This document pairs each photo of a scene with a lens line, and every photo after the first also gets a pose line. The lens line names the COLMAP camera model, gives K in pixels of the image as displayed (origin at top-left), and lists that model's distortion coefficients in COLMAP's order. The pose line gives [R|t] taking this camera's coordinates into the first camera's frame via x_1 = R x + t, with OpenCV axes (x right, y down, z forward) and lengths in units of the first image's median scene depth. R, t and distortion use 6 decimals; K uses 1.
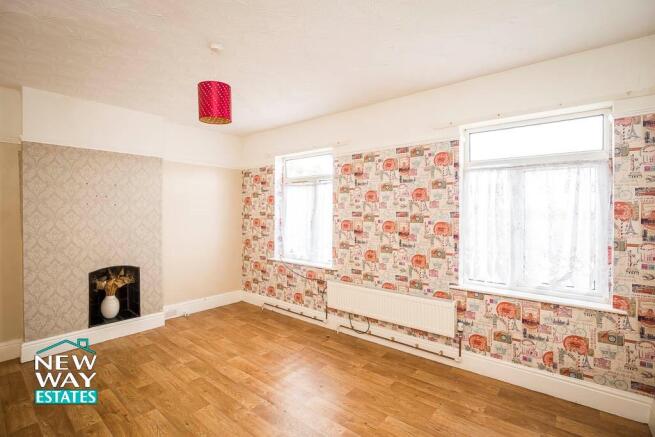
lens RADIAL K [[313.0, 0, 328.2], [0, 313.0, 213.1], [0, 0, 1]] dist [-0.023769, 0.000633]
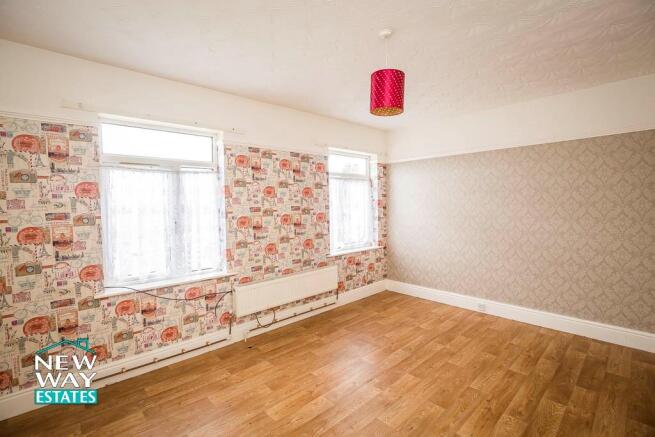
lens RADIAL K [[291.9, 0, 327.5], [0, 291.9, 218.5], [0, 0, 1]] dist [-0.024807, 0.000090]
pose [[0.144127, -0.048675, 0.988361, -0.791203], [0.030300, 0.998538, 0.044758, -0.002849], [-0.989095, 0.023496, 0.145391, 0.663868]]
